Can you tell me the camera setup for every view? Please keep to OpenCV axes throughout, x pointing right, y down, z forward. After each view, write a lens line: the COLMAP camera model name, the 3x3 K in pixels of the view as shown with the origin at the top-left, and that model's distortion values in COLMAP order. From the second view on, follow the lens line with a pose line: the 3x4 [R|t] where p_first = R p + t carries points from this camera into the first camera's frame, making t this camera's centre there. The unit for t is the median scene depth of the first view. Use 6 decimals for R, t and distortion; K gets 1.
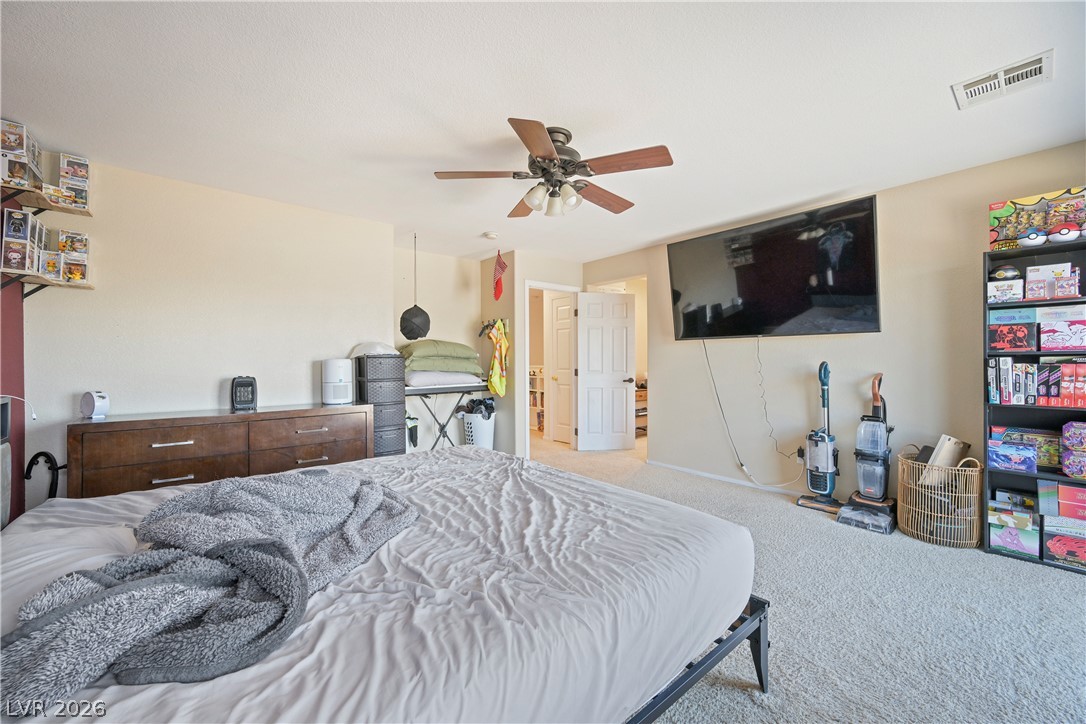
lens RADIAL K [[425.7, 0, 546.4], [0, 425.7, 356.7], [0, 0, 1]] dist [0.001663, 0.000356]
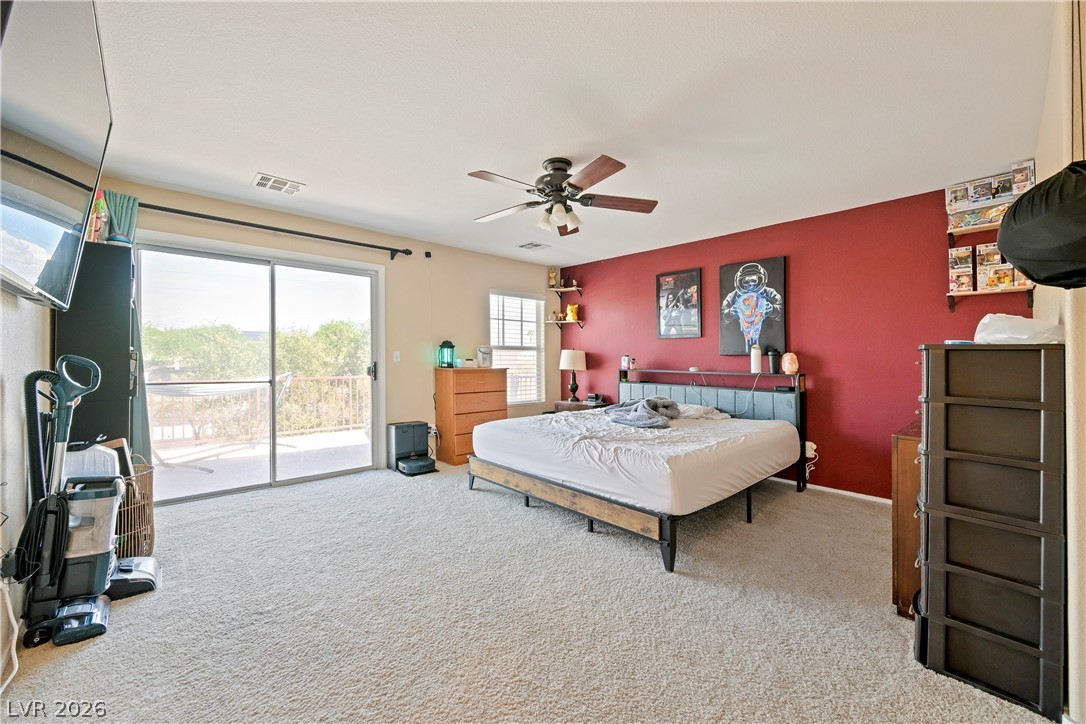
lens RADIAL K [[439.9, 0, 545.8], [0, 439.9, 361.6], [0, 0, 1]] dist [-0.003651, -0.000119]
pose [[-0.999382, -0.004239, -0.034899, 0.044303], [-0.004341, 0.999987, 0.002833, 0.012114], [0.034887, 0.002983, -0.999387, 1.591870]]
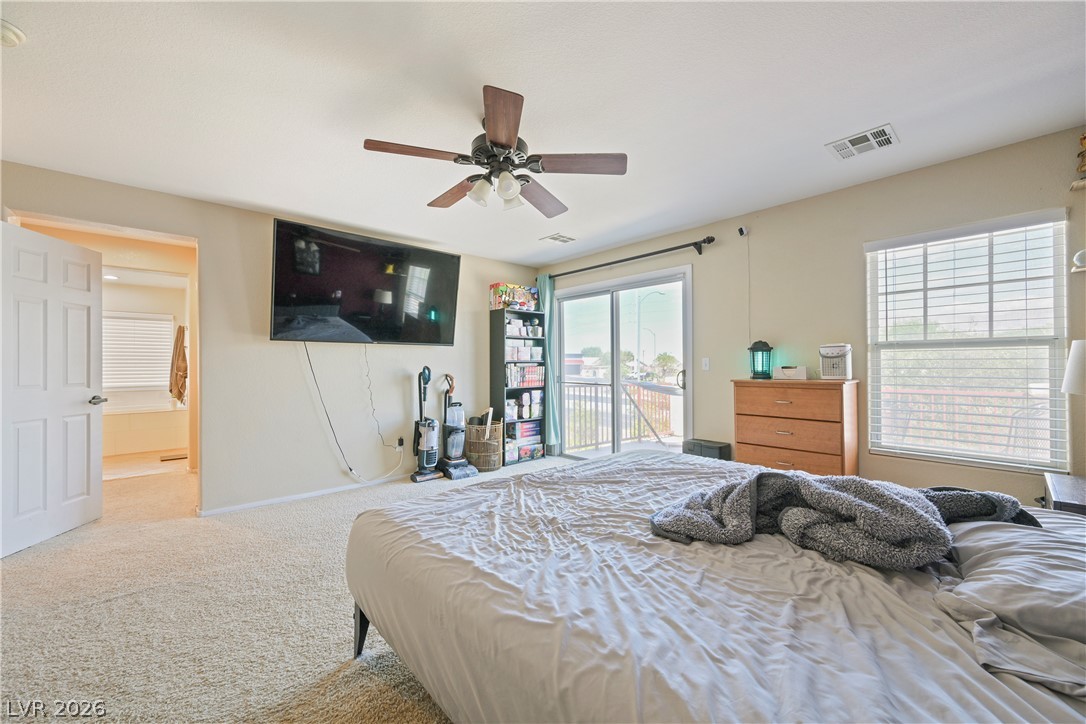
lens RADIAL K [[425.7, 0, 541.5], [0, 425.7, 365.0], [0, 0, 1]] dist [0.001663, 0.000356]
pose [[-0.031109, 0.005455, 0.999501, -0.669199], [-0.003170, 0.999980, -0.005556, 0.012848], [-0.999511, -0.003341, -0.031091, 0.690540]]
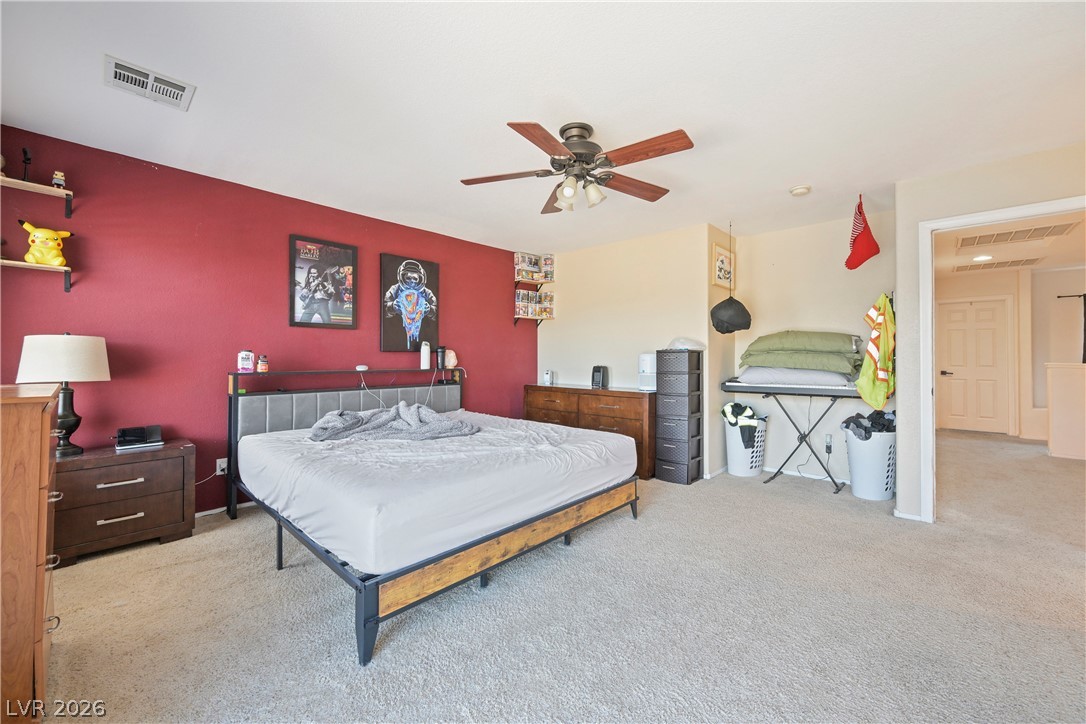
lens RADIAL K [[425.7, 0, 552.7], [0, 425.7, 354.1], [0, 0, 1]] dist [0.001663, 0.000356]
pose [[0.127352, -0.005459, -0.991843, 0.699817], [0.006447, 0.999968, -0.004676, 0.010765], [0.991837, -0.005799, 0.127383, 0.579108]]
